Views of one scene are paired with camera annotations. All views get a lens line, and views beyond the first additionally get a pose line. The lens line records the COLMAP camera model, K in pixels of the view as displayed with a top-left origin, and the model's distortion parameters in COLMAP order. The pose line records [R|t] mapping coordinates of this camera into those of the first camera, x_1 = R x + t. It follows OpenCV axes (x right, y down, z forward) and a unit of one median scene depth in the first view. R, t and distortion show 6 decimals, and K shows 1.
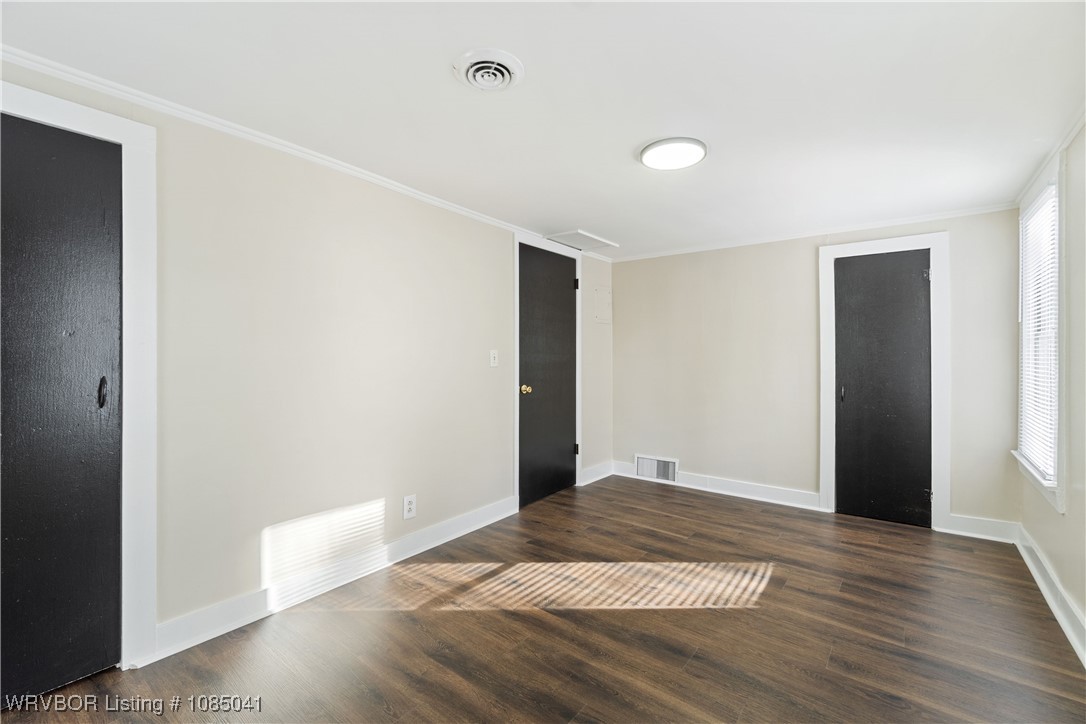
lens RADIAL K [[470.6, 0, 541.4], [0, 470.6, 364.7], [0, 0, 1]] dist [0.003820, 0.000875]
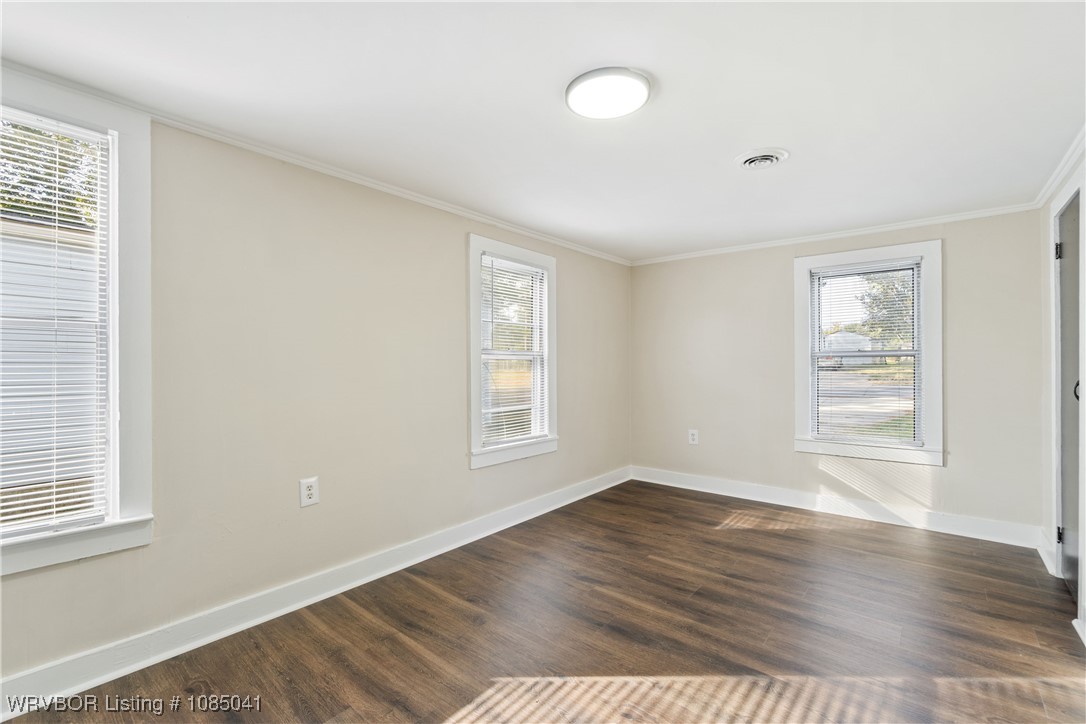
lens RADIAL K [[470.6, 0, 543.1], [0, 470.6, 360.6], [0, 0, 1]] dist [0.003820, 0.000875]
pose [[-0.999387, -0.006645, 0.034367, 0.362120], [-0.006391, 0.999951, 0.007501, -0.020191], [-0.034415, 0.007277, -0.999381, 1.787756]]
